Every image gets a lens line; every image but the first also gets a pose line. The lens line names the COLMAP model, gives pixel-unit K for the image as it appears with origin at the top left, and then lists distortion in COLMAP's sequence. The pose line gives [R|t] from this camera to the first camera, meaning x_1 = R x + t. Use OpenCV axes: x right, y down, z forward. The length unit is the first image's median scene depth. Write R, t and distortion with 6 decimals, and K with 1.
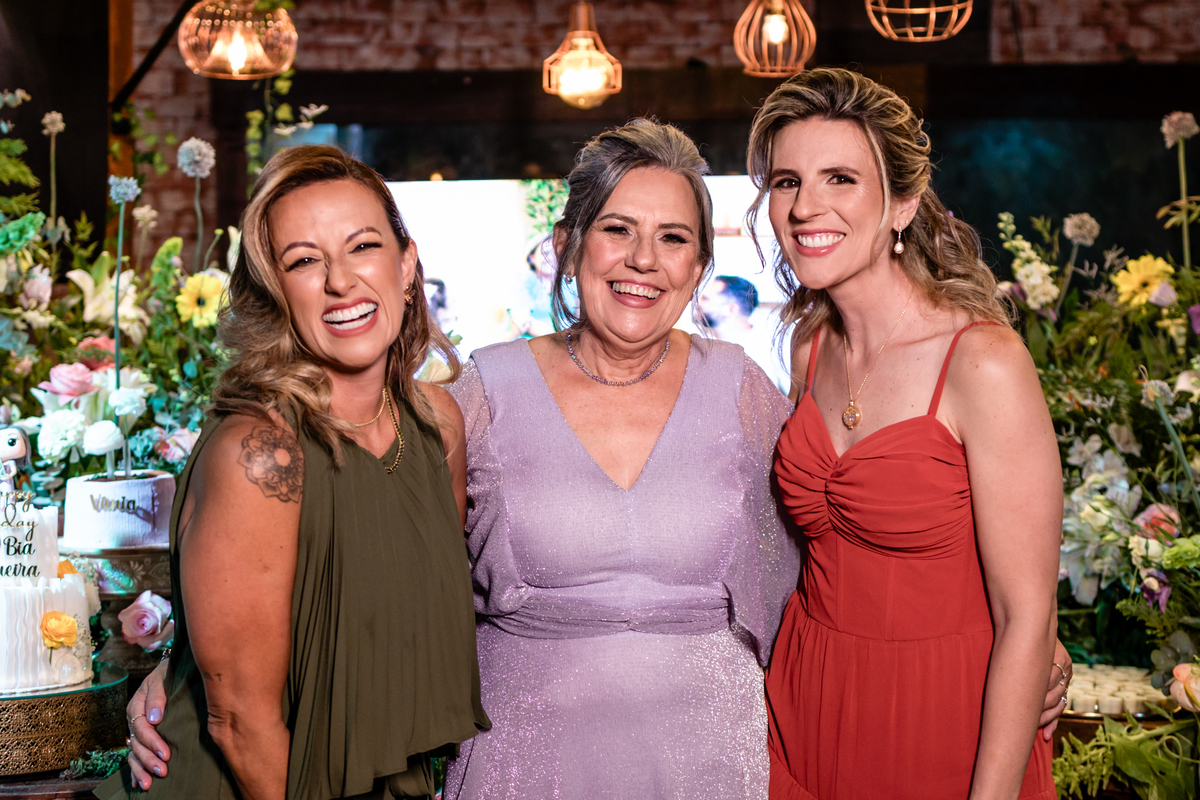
lens RADIAL K [[2008.0, 0, 629.8], [0, 2008.0, 402.1], [0, 0, 1]] dist [-0.057553, 0.137690]
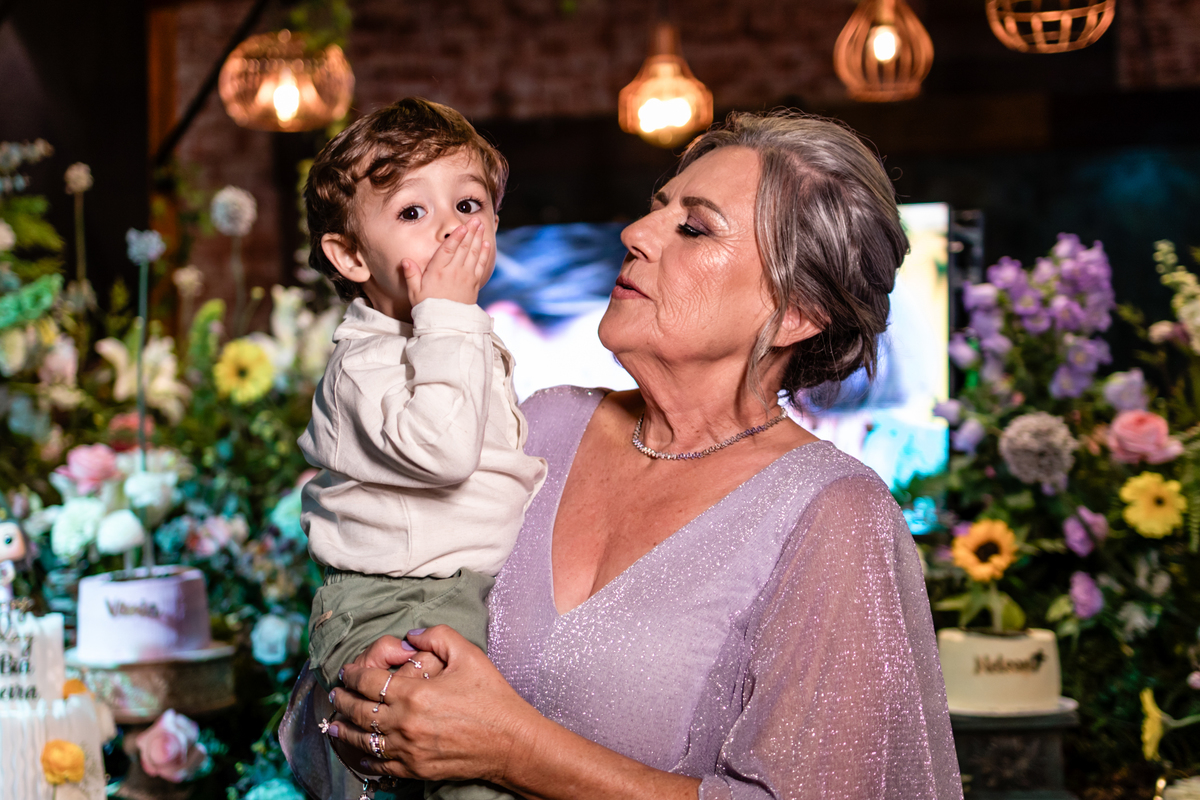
lens RADIAL K [[1914.3, 0, 599.7], [0, 1914.3, 436.0], [0, 0, 1]] dist [-0.011718, -0.109664]
pose [[0.997331, -0.026519, -0.068031, 0.000674], [0.025574, 0.999565, -0.014722, -0.005350], [0.068392, 0.012943, 0.997575, 0.162965]]
